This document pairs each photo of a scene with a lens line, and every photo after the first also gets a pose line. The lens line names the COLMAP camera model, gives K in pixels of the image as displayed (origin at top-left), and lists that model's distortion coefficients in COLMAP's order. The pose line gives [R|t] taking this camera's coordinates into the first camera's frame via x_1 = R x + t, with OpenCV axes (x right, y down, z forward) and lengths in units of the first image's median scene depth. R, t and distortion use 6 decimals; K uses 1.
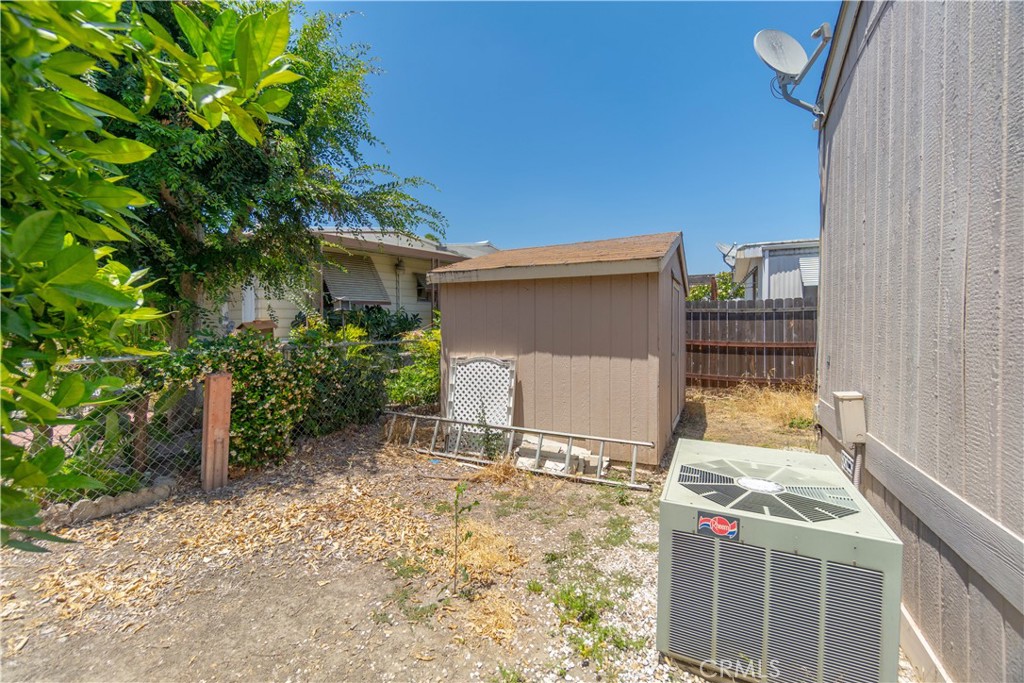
lens RADIAL K [[440.8, 0, 508.9], [0, 440.8, 337.9], [0, 0, 1]] dist [-0.010286, 0.001369]
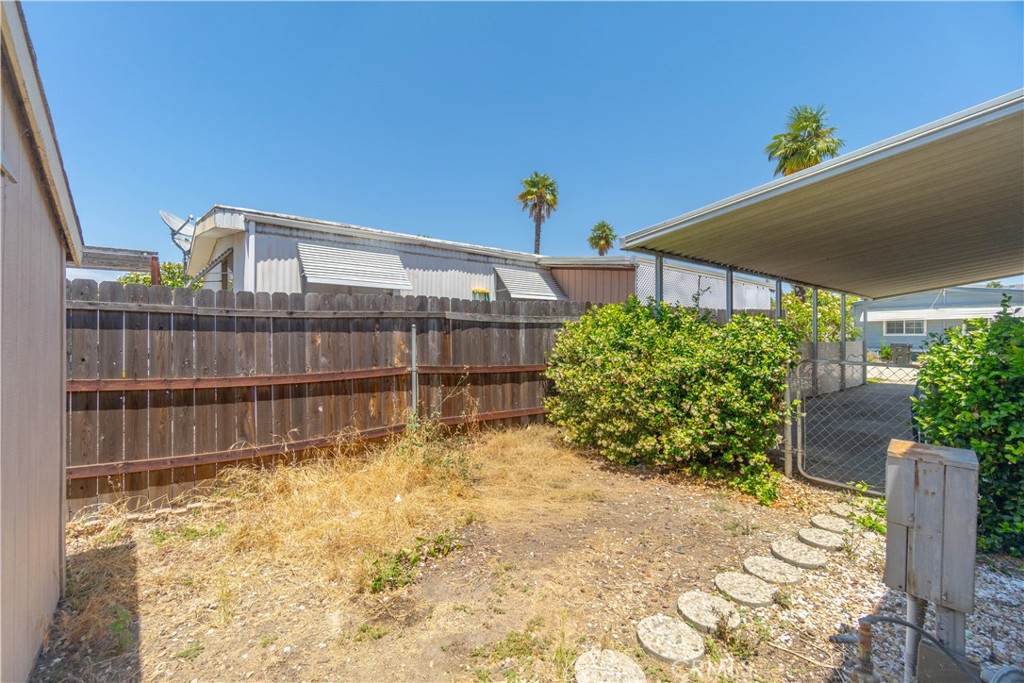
lens RADIAL K [[440.8, 0, 496.1], [0, 440.8, 332.7], [0, 0, 1]] dist [-0.010286, 0.001369]
pose [[0.452361, 0.012727, 0.891744, 0.230964], [0.016357, 0.999612, -0.022564, -0.022721], [-0.891685, 0.024793, 0.451977, 0.511181]]
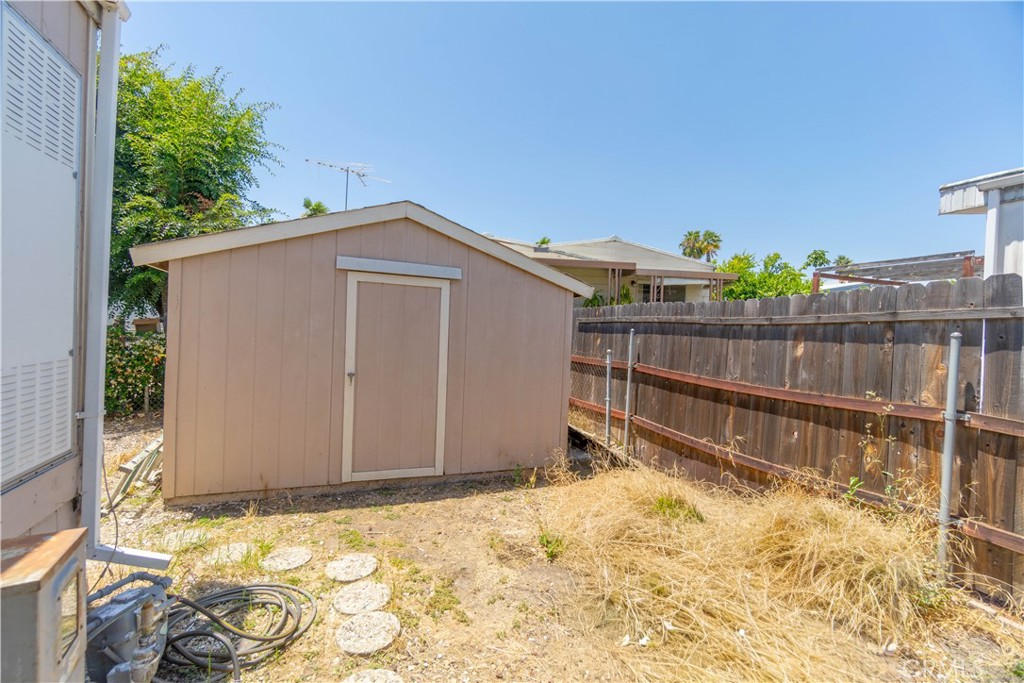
lens RADIAL K [[440.8, 0, 507.0], [0, 440.8, 339.2], [0, 0, 1]] dist [-0.010286, 0.001369]
pose [[0.721958, 0.047561, -0.690301, 0.695166], [-0.055570, 0.998398, 0.010670, -0.029353], [0.689702, 0.030656, 0.723444, 0.428756]]
